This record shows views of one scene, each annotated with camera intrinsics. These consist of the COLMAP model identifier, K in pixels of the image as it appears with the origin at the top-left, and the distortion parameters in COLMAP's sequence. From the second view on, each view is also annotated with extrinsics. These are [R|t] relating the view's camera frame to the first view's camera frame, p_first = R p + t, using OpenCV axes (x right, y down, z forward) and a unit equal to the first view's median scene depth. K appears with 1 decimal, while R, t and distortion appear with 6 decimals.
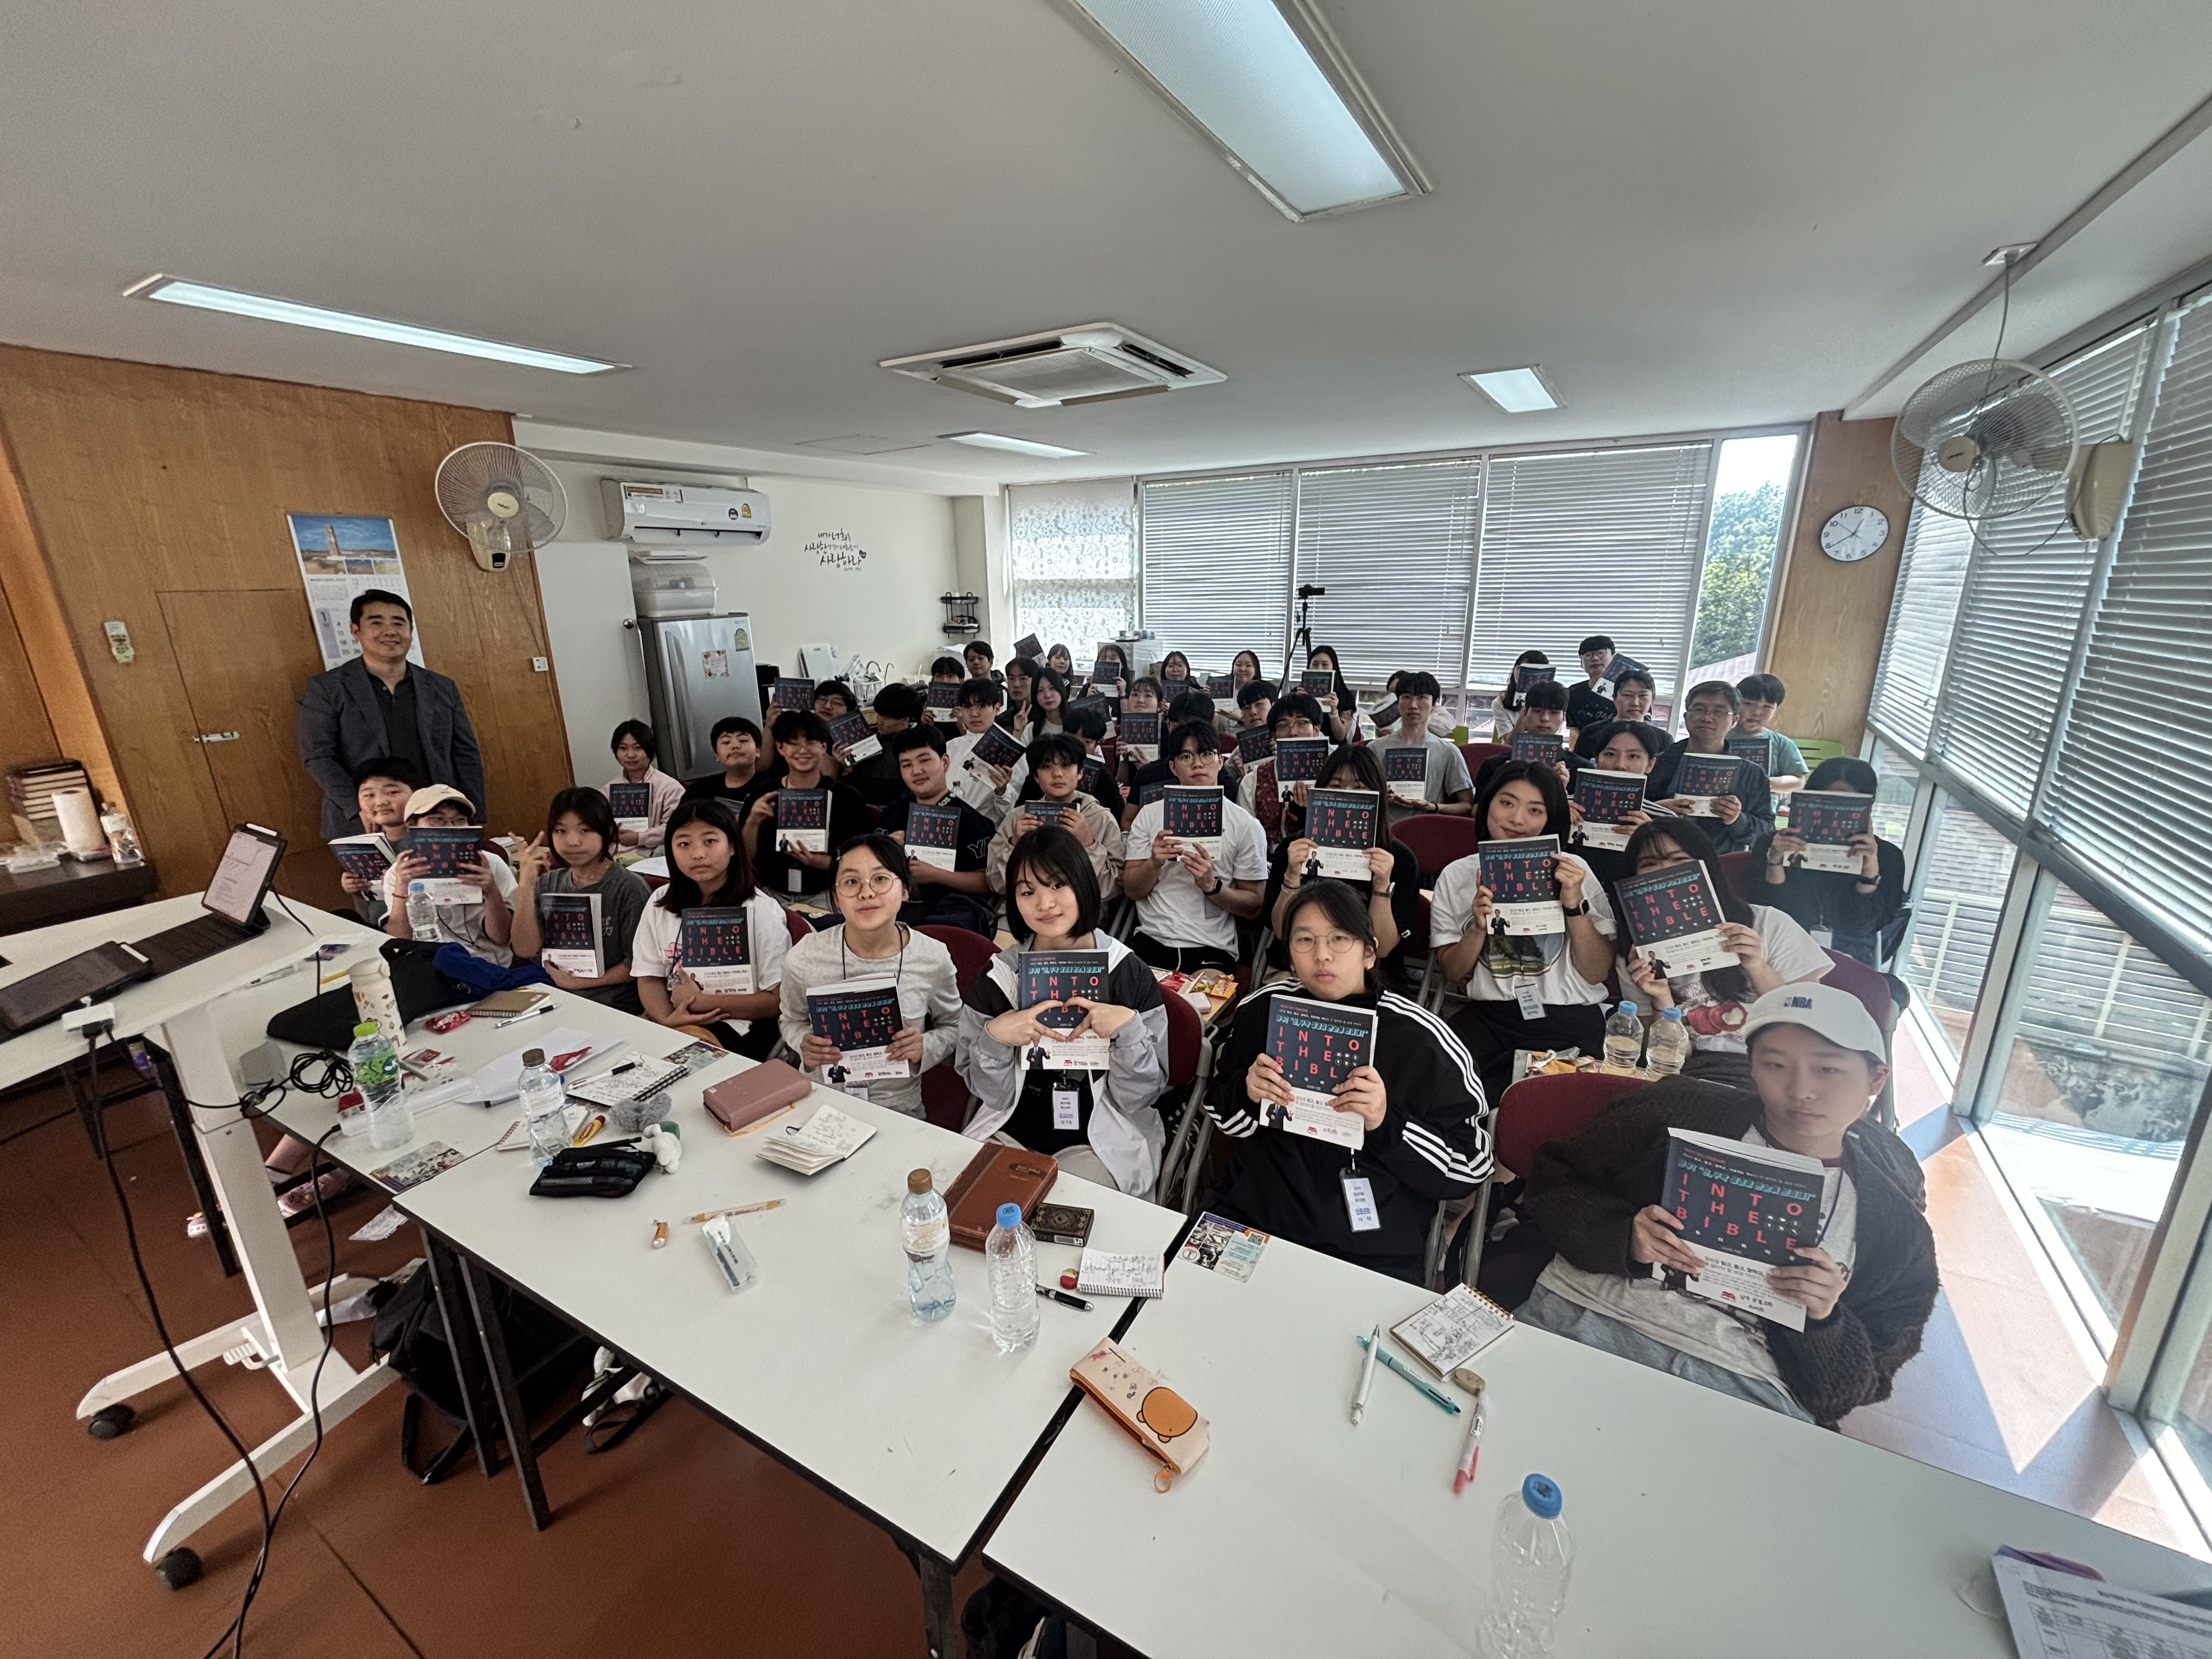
lens RADIAL K [[896.0, 0, 1109.4], [0, 896.0, 831.4], [0, 0, 1]] dist [0.000856, 0.001229]
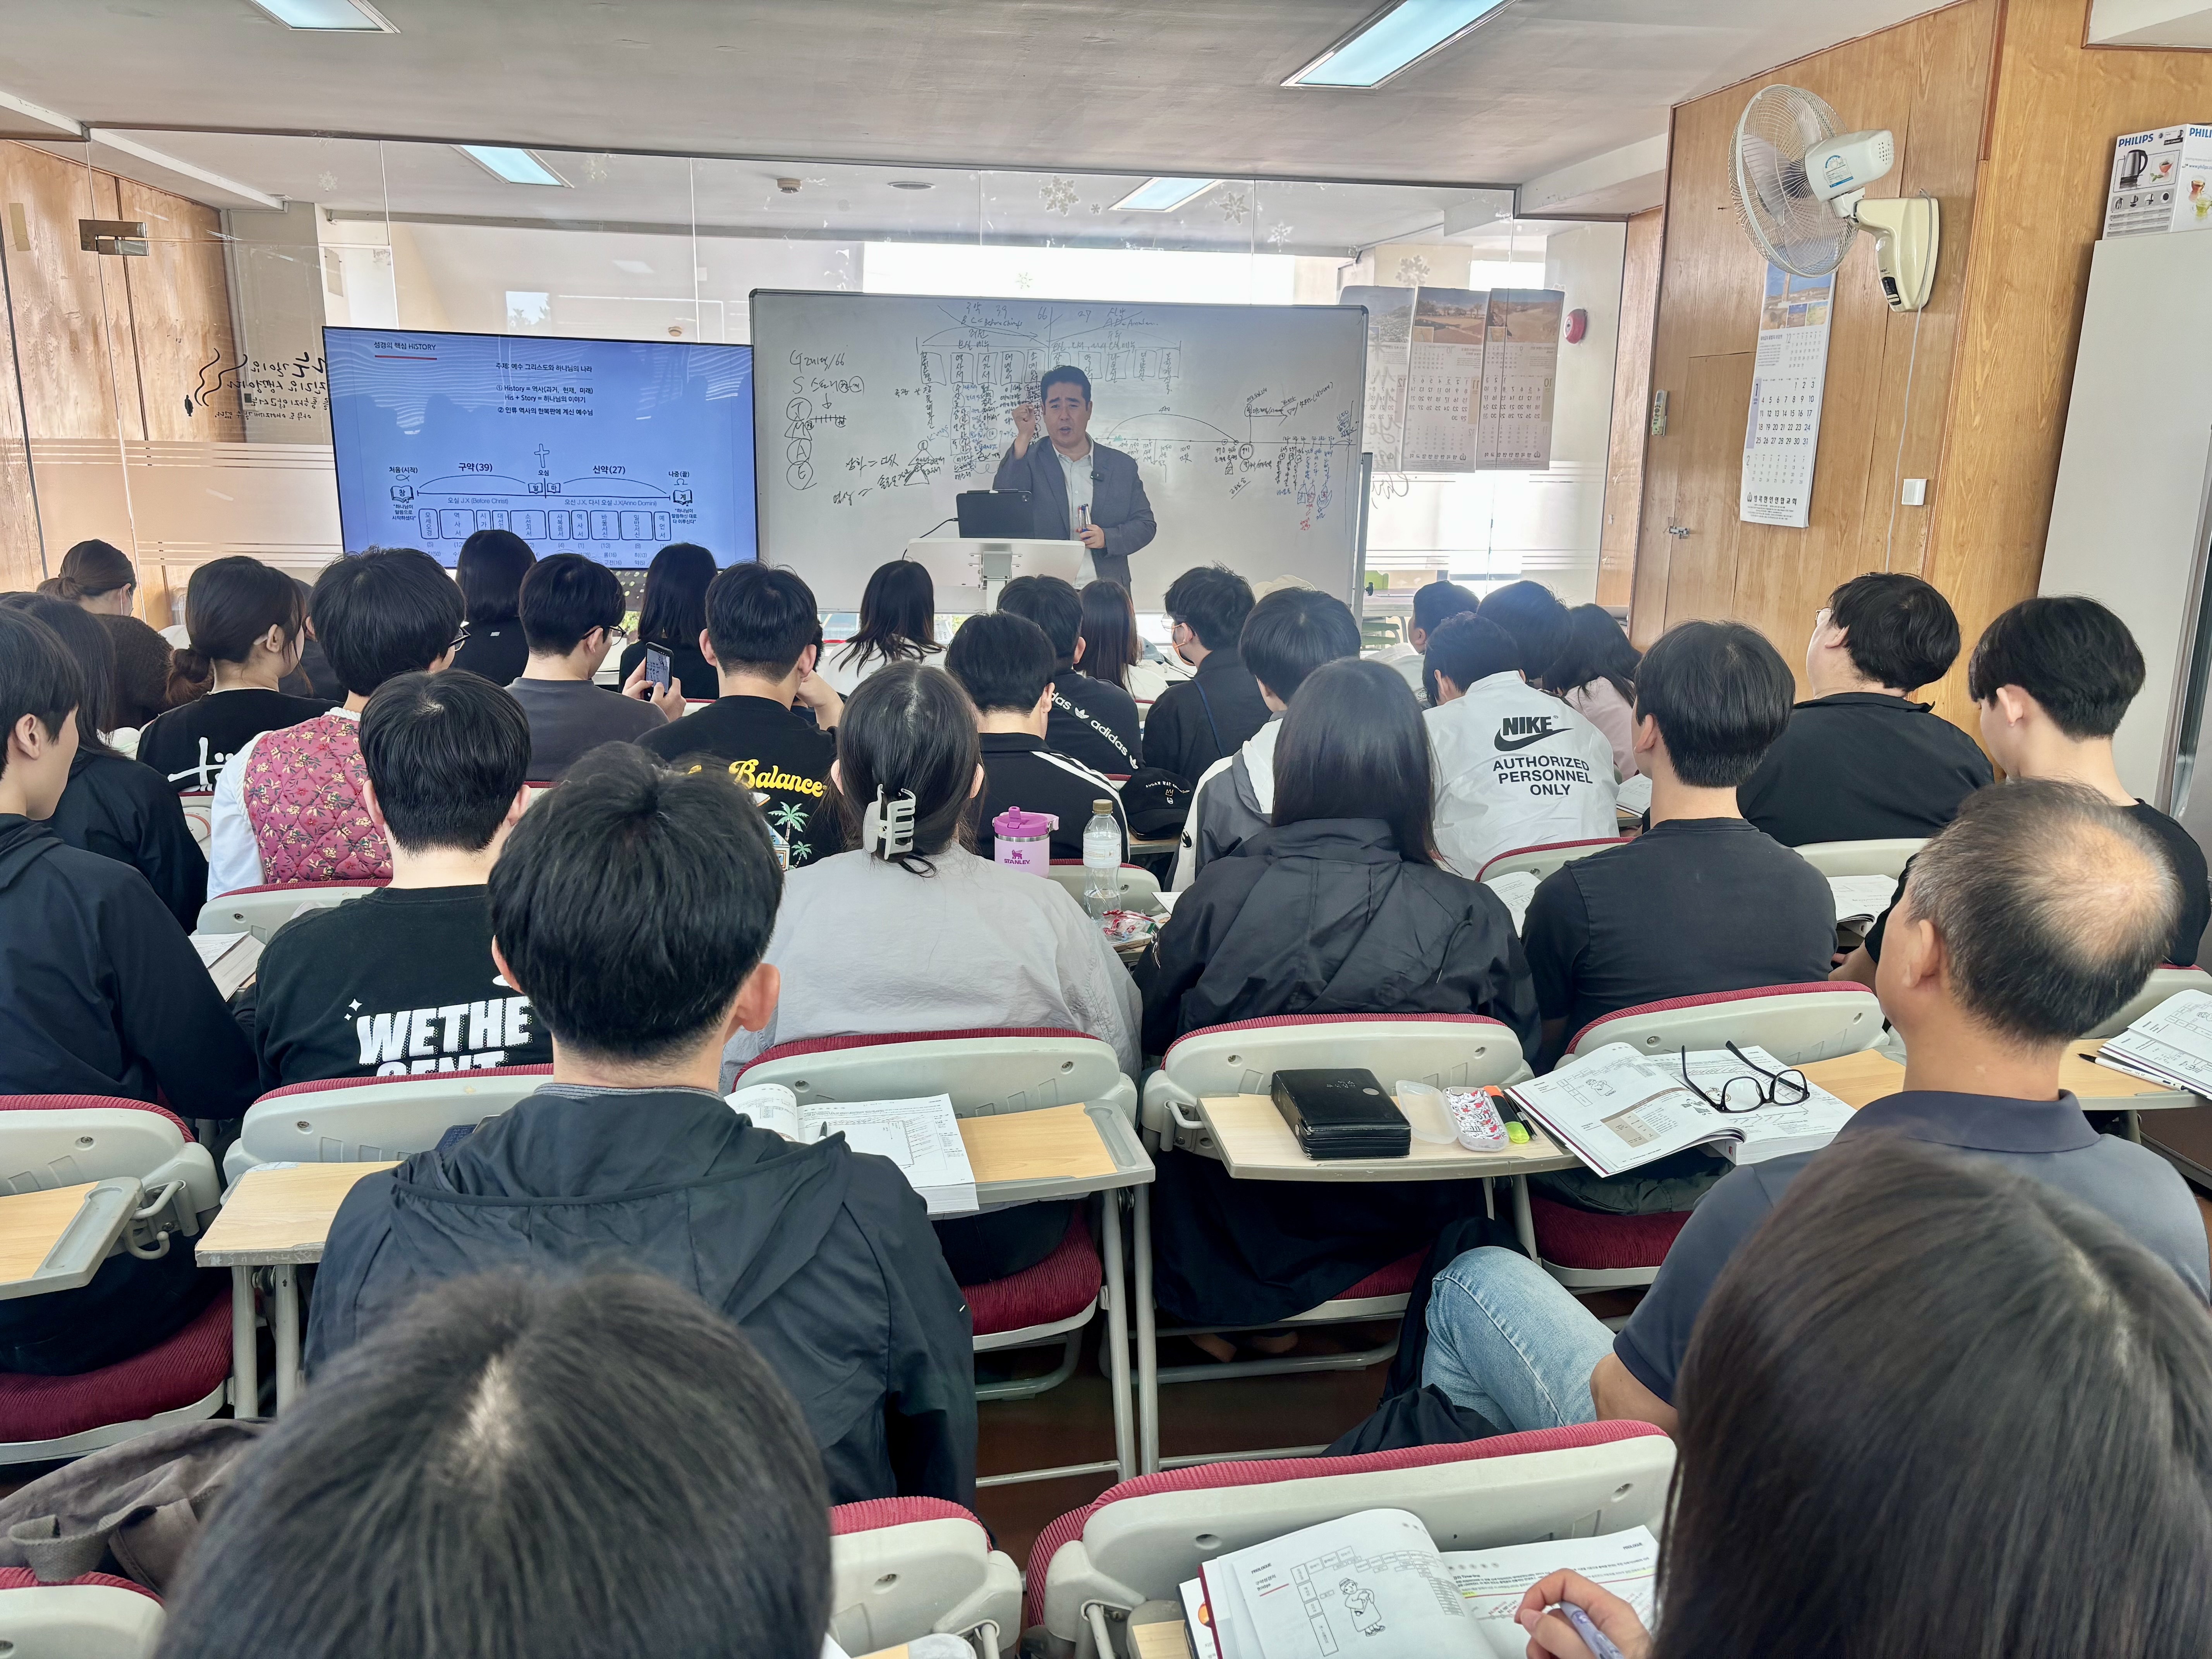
lens RADIAL K [[1686.4, 0, 1107.0], [0, 1686.4, 838.9], [0, 0, 1]] dist [0.022987, -0.019953]
pose [[-0.767538, 0.157176, -0.621435, 0.300408], [-0.179683, 0.877848, 0.443957, -0.308404], [0.615305, 0.452415, -0.645539, 1.227108]]
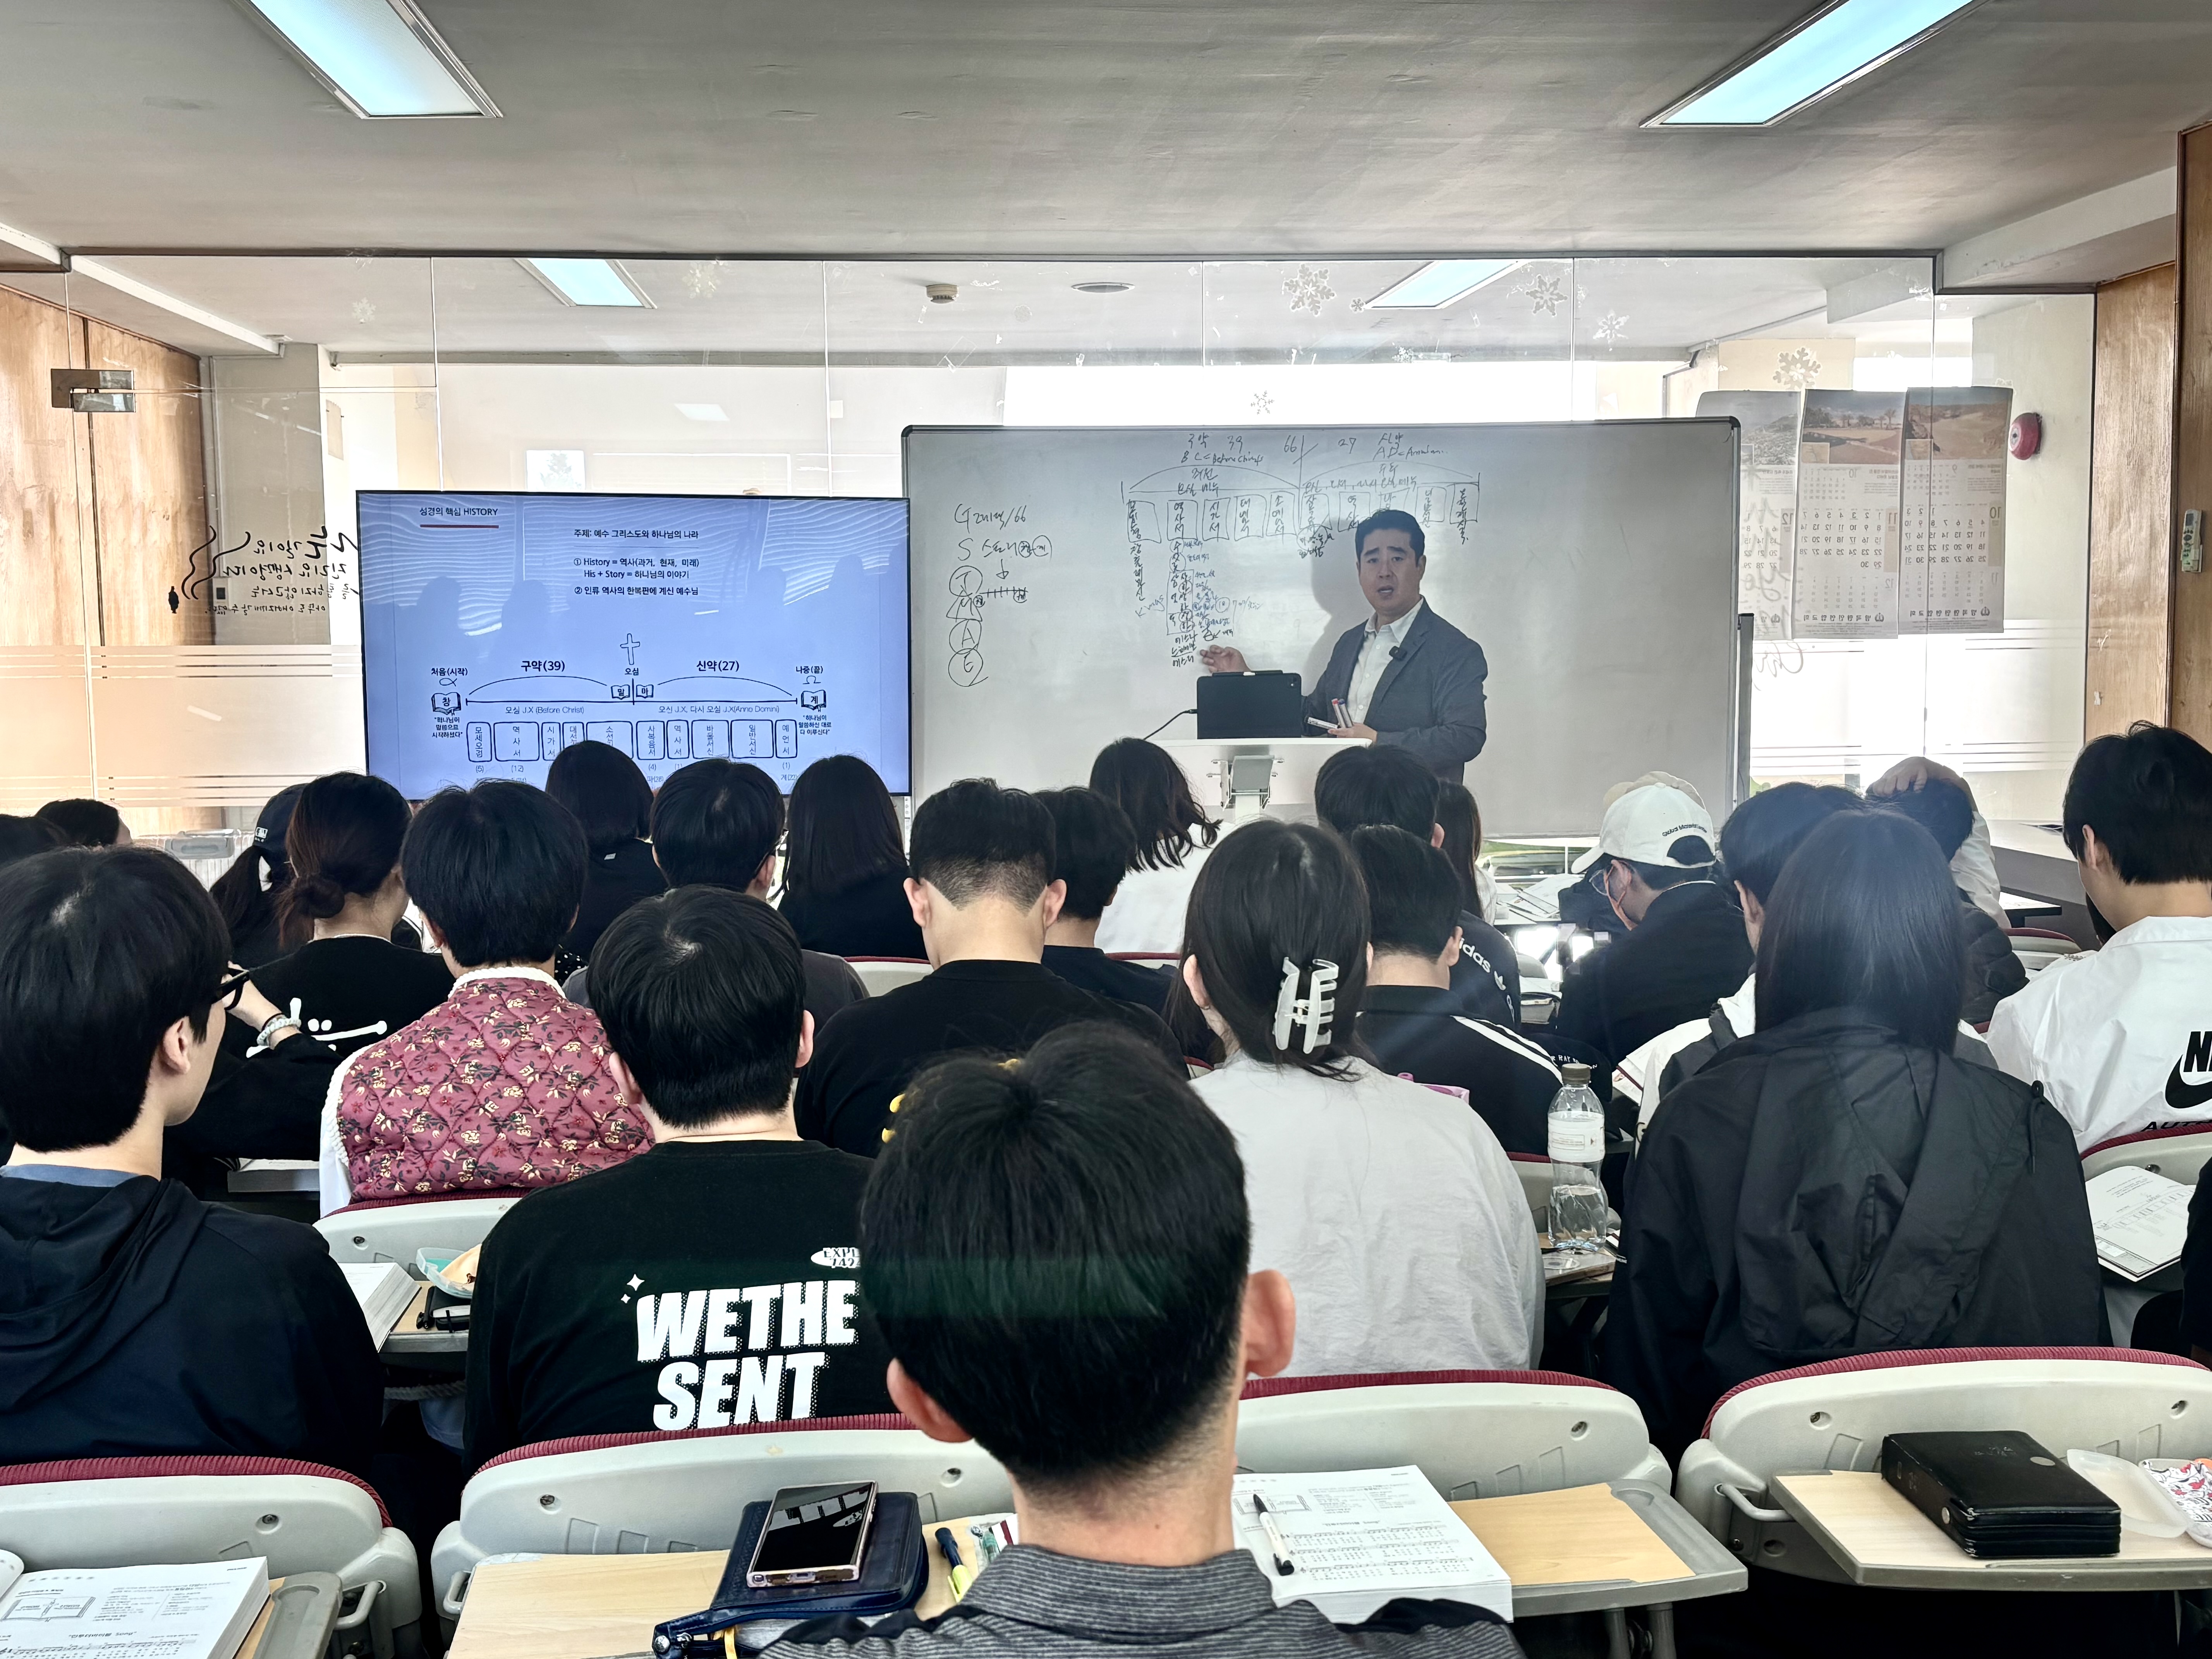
lens RADIAL K [[2380.4, 0, 1091.8], [0, 2380.4, 841.7], [0, 0, 1]] dist [0.063220, -0.119022]
pose [[-0.815205, 0.082584, -0.573255, 0.356274], [-0.133562, 0.936298, 0.324819, -0.289281], [0.563562, 0.341359, -0.752244, 1.205627]]
